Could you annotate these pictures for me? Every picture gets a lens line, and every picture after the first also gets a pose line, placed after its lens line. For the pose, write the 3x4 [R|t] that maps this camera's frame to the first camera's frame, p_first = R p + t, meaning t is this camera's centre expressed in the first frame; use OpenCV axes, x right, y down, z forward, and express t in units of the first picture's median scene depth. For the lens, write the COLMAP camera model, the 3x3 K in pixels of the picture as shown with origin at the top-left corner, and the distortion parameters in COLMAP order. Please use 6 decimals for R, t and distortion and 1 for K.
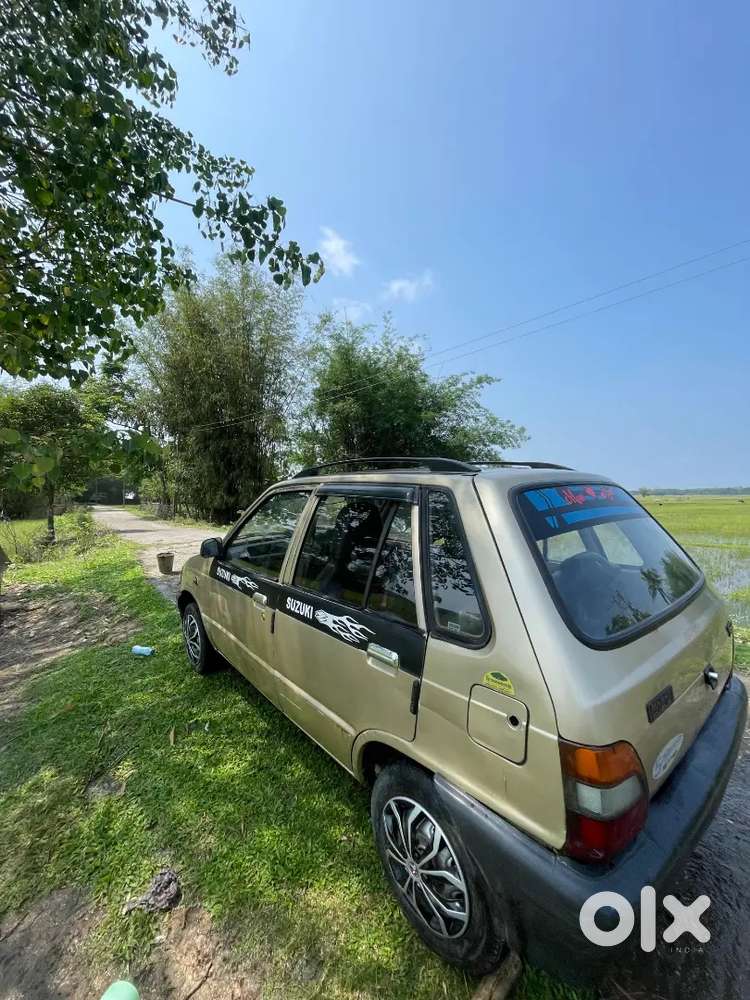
lens RADIAL K [[402.0, 0, 375.0], [0, 402.0, 500.0], [0, 0, 1]] dist [-0.003783, 0.000320]
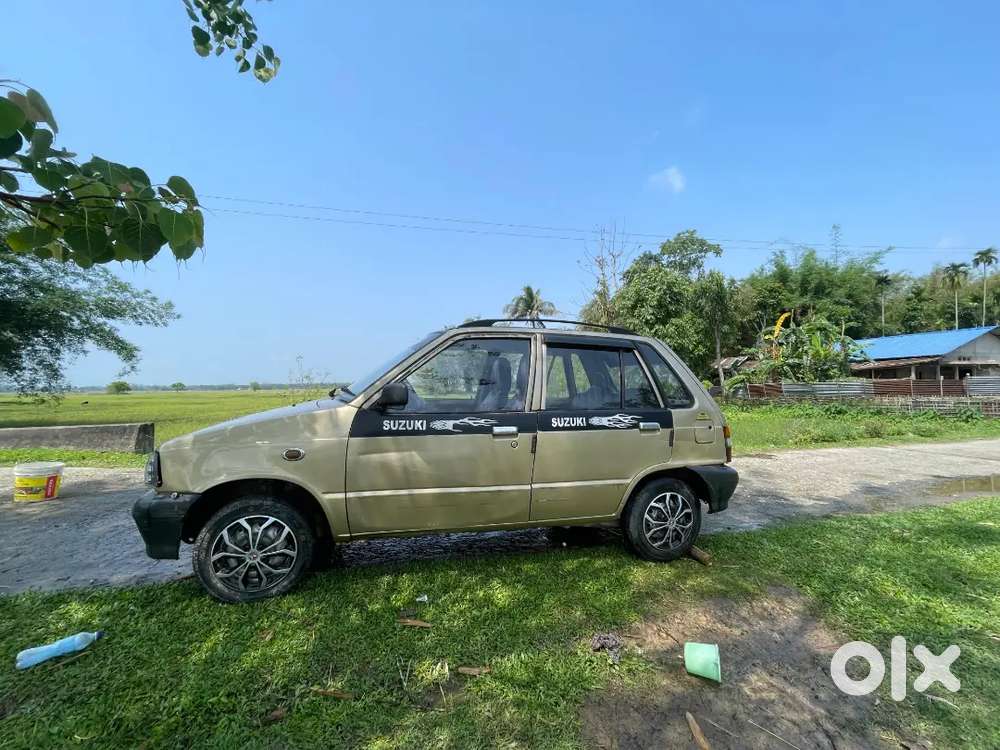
lens RADIAL K [[405.1, 0, 500.0], [0, 405.1, 375.0], [0, 0, 1]] dist [-0.001210, -0.000206]
pose [[0.419023, 0.031565, 0.907427, -1.724265], [0.012554, 0.999099, -0.040550, 0.181204], [-0.907889, 0.028383, 0.418249, 0.711773]]
